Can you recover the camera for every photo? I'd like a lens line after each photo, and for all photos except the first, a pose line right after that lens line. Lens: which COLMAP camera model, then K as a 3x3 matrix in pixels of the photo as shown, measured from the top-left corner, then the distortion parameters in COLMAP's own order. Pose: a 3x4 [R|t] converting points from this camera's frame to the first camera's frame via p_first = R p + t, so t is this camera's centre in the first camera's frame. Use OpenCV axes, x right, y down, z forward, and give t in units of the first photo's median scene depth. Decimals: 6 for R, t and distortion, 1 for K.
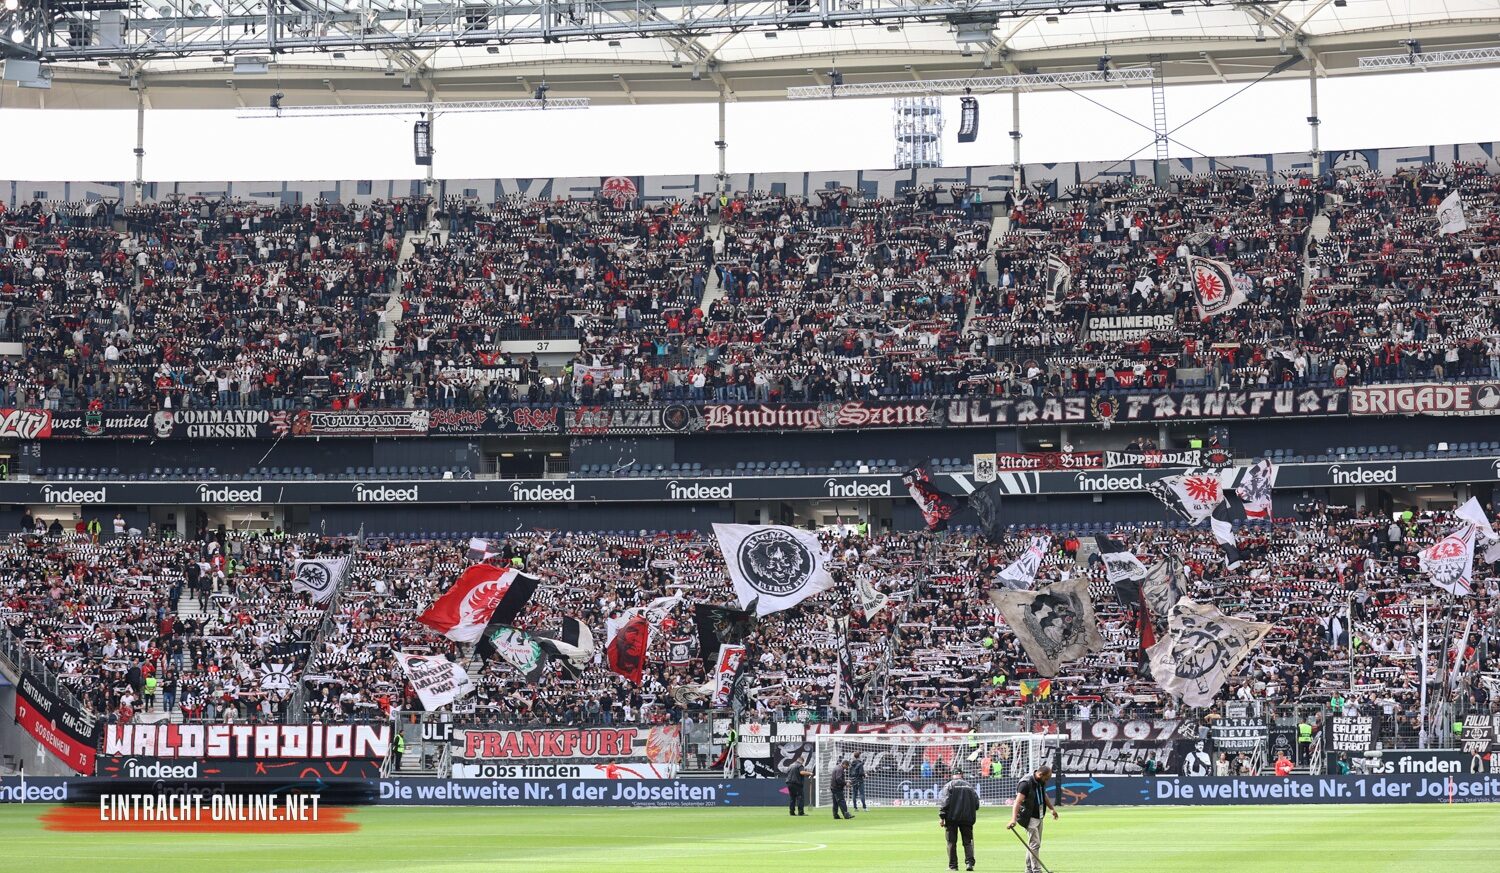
lens RADIAL K [[3422.9, 0, 746.9], [0, 3422.9, 496.1], [0, 0, 1]] dist [-0.295744, 0.585160]
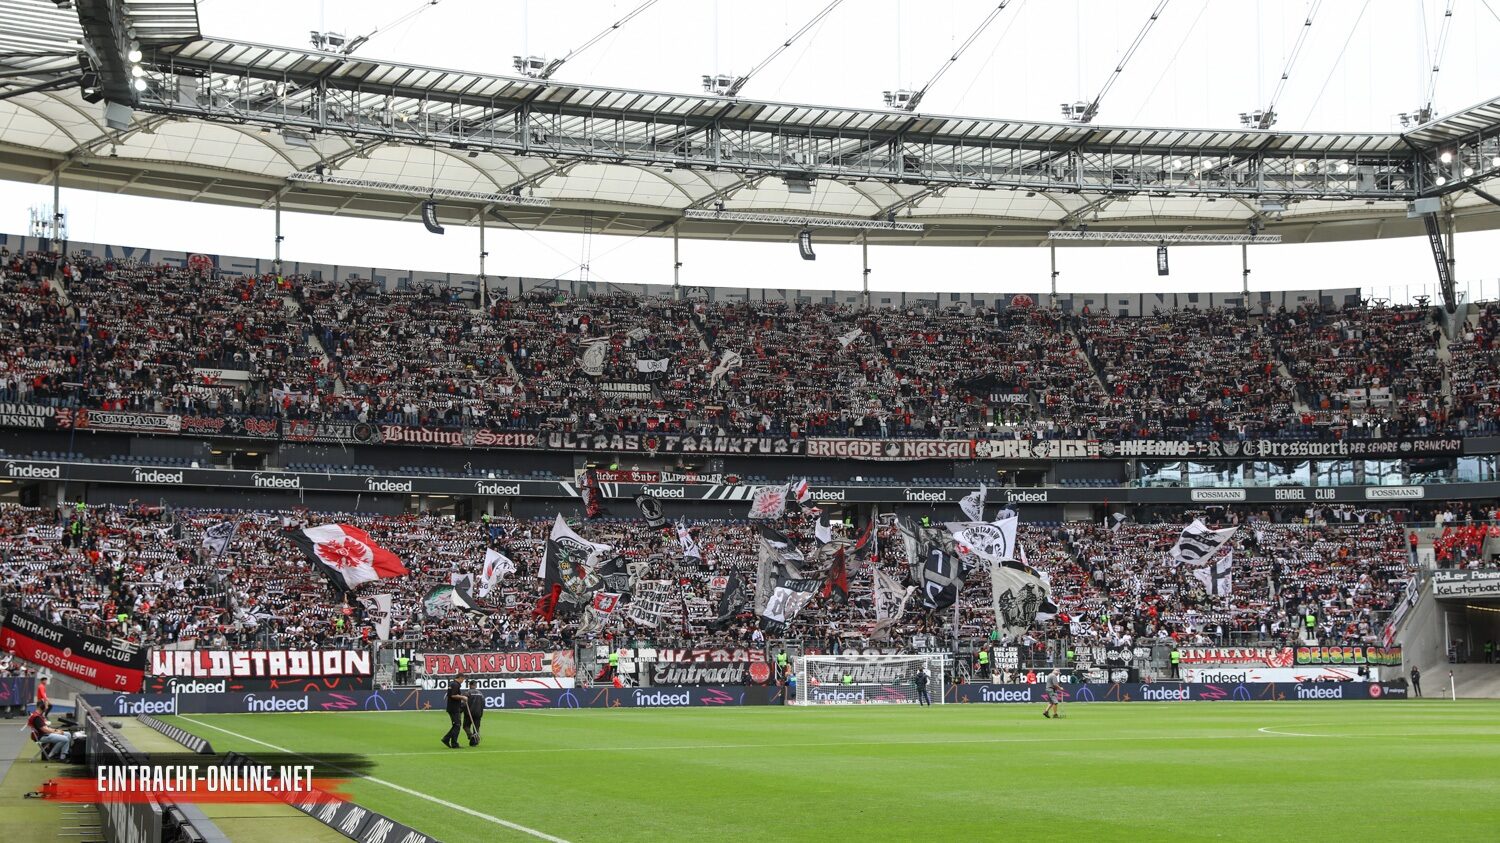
lens RADIAL K [[2120.2, 0, 734.1], [0, 2120.2, 487.7], [0, 0, 1]] dist [0.081386, 0.100631]
pose [[0.833124, 0.045497, 0.551212, -0.388175], [-0.036878, 0.998963, -0.026715, 0.018060], [-0.551856, 0.001929, 0.833937, 0.199722]]
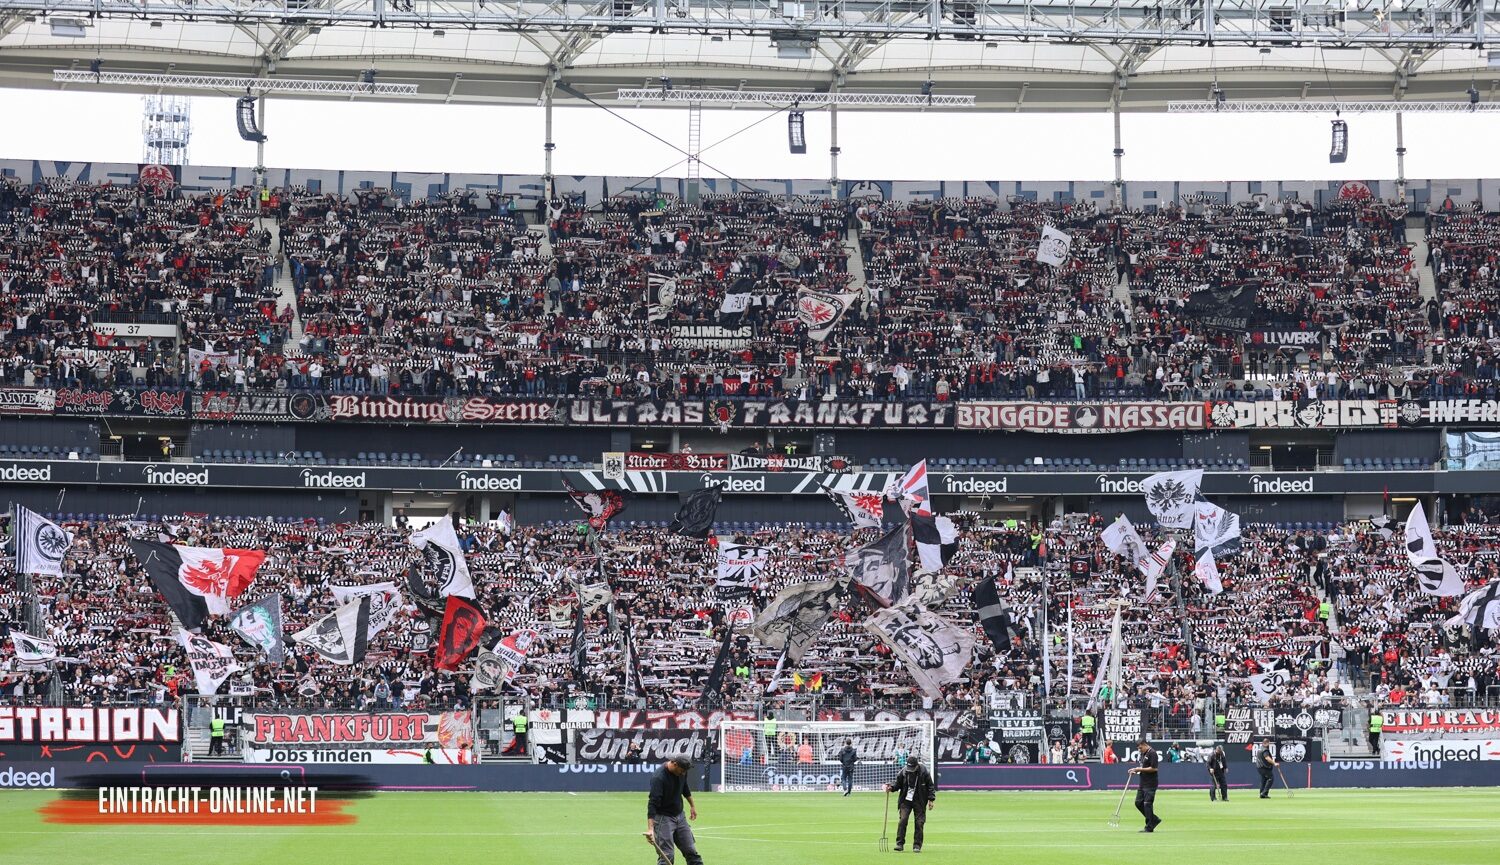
lens RADIAL K [[3216.2, 0, 773.5], [0, 3216.2, 554.2], [0, 0, 1]] dist [-0.317731, 0.106577]
pose [[0.931449, 0.024715, 0.363032, -0.242242], [-0.030716, 0.999470, 0.010765, 0.006658], [-0.362574, -0.021178, 0.931714, 0.074031]]
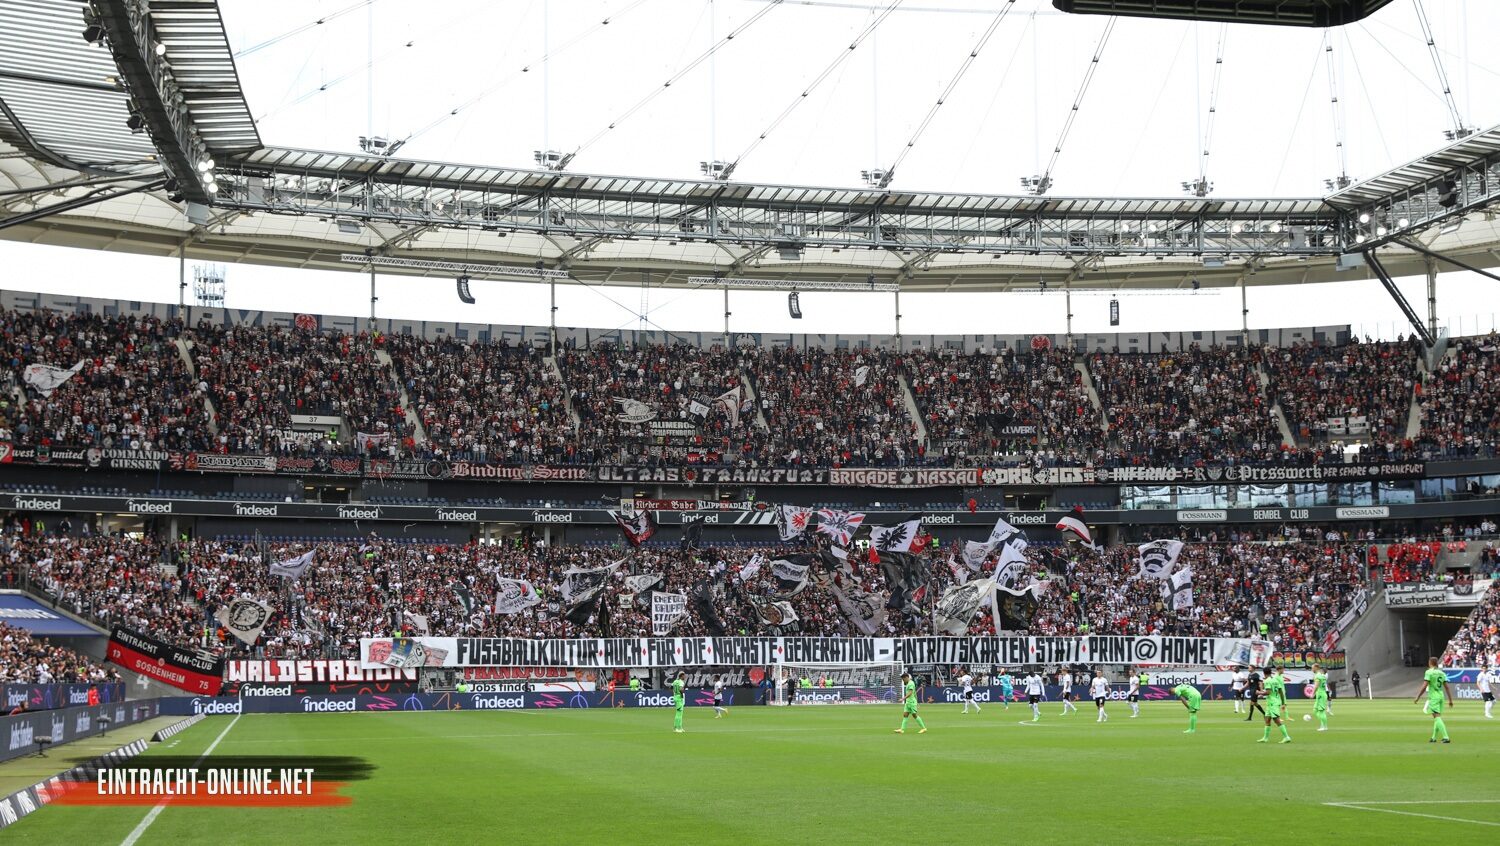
lens RADIAL K [[2015.5, 0, 744.7], [0, 2015.5, 477.3], [0, 0, 1]] dist [0.061010, 0.131621]
pose [[0.872073, 0.042872, 0.487494, -0.371753], [-0.029064, 0.998934, -0.035858, 0.011163], [-0.488511, 0.017102, 0.872390, 0.103583]]
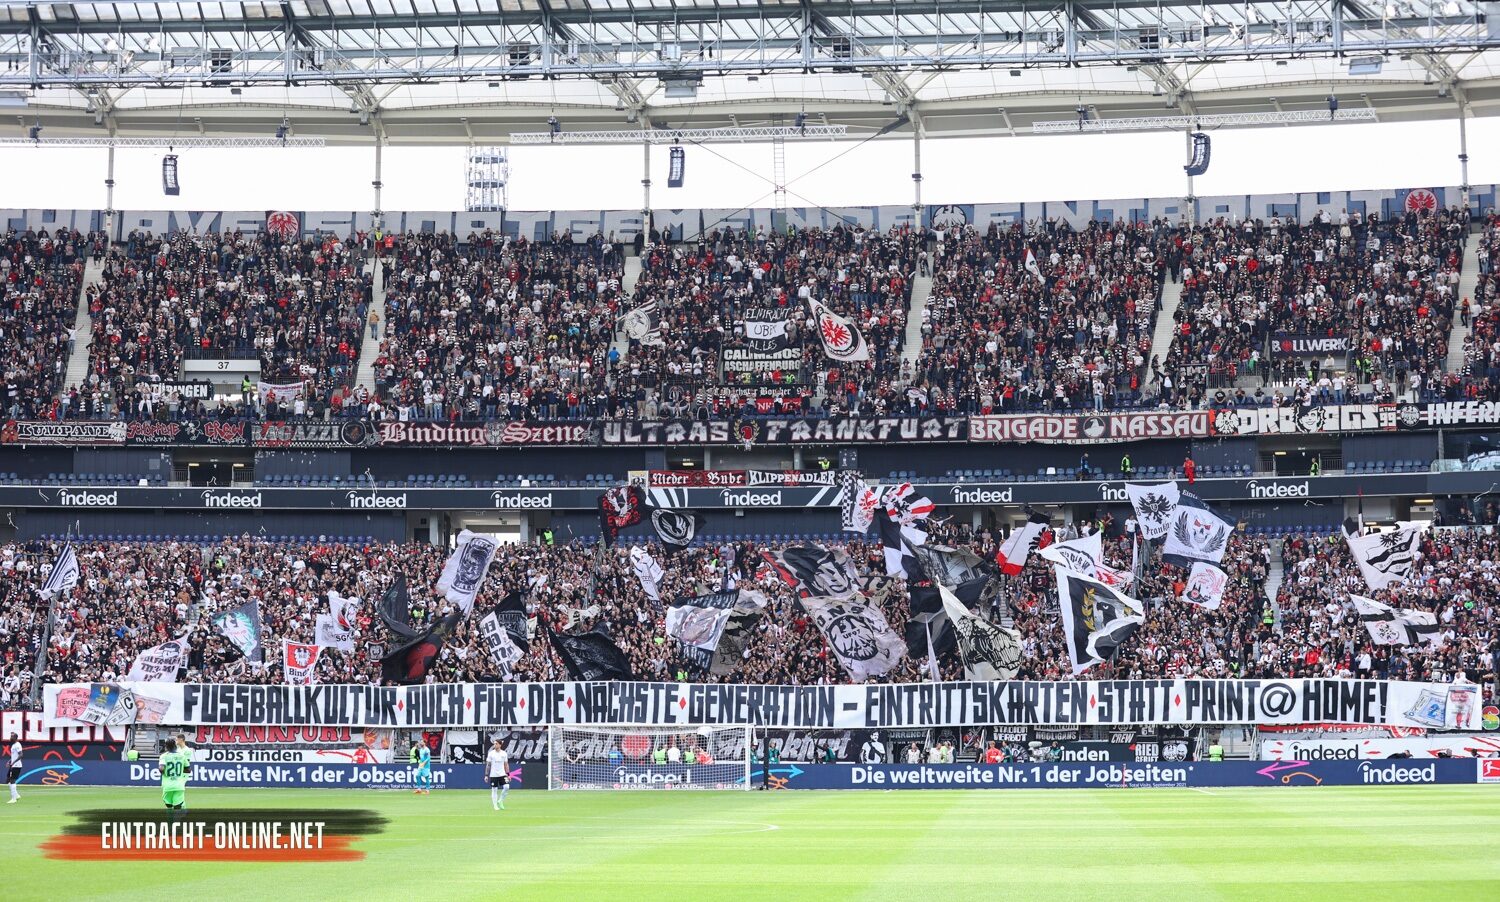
lens RADIAL K [[3092.2, 0, 814.3], [0, 3092.2, 493.1], [0, 0, 1]] dist [-0.317693, -0.095161]
pose [[0.981698, 0.015872, 0.189779, -0.064691], [-0.014707, 0.999863, -0.007545, 0.001531], [-0.189873, 0.004616, 0.981798, 0.010827]]
